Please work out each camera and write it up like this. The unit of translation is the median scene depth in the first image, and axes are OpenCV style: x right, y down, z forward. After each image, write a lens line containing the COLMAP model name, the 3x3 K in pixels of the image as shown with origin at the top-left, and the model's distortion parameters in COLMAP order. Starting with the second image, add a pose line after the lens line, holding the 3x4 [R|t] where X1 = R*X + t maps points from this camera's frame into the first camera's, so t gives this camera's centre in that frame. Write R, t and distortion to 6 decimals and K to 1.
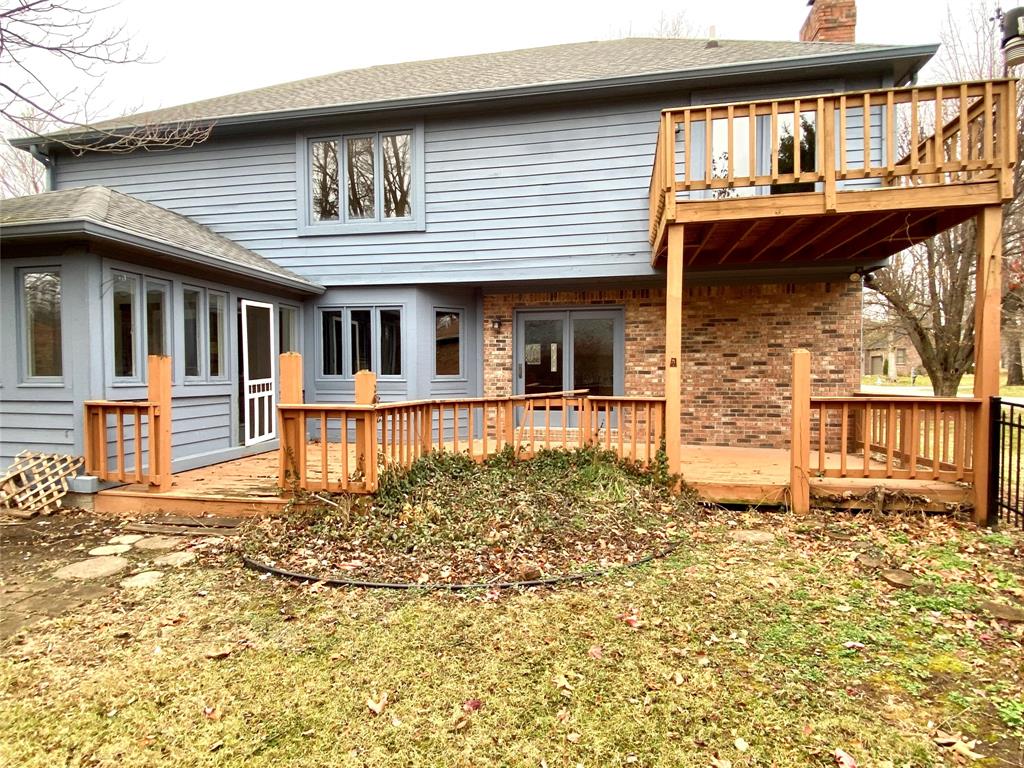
lens RADIAL K [[564.1, 0, 511.7], [0, 564.1, 378.7], [0, 0, 1]] dist [0.004629, -0.004312]
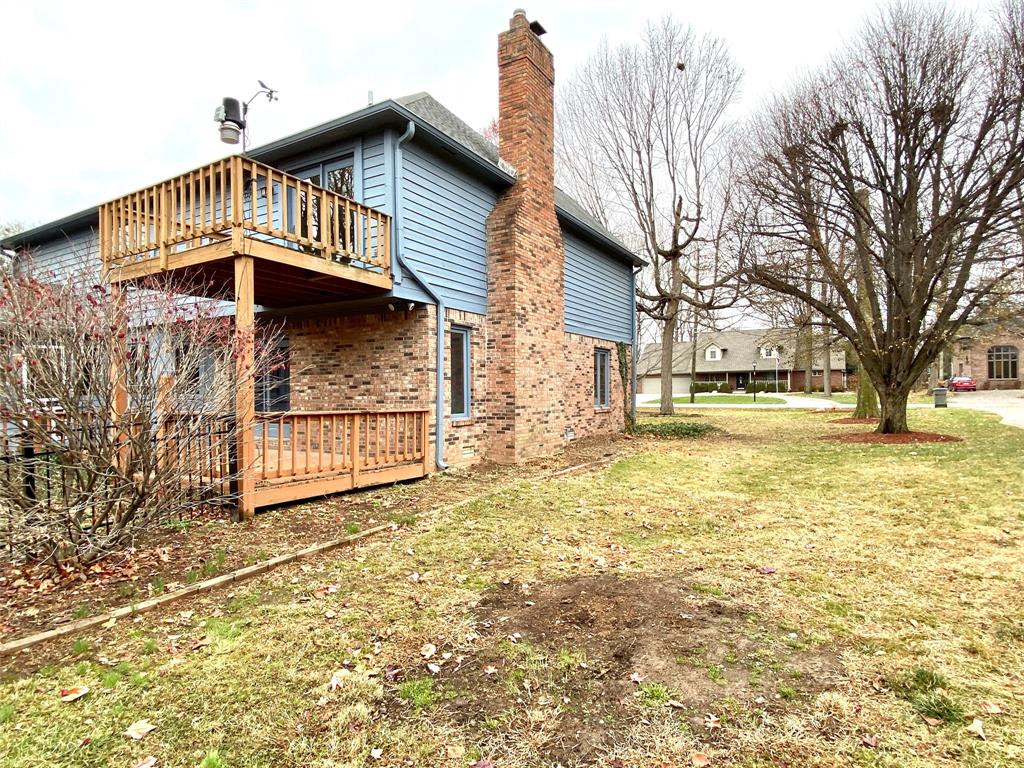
lens RADIAL K [[564.1, 0, 512.3], [0, 564.1, 390.4], [0, 0, 1]] dist [0.004629, -0.004312]
pose [[0.949706, -0.004993, -0.313102, 1.076376], [0.003294, 0.999977, -0.005957, -0.004344], [0.313125, 0.004626, 0.949701, 0.001015]]
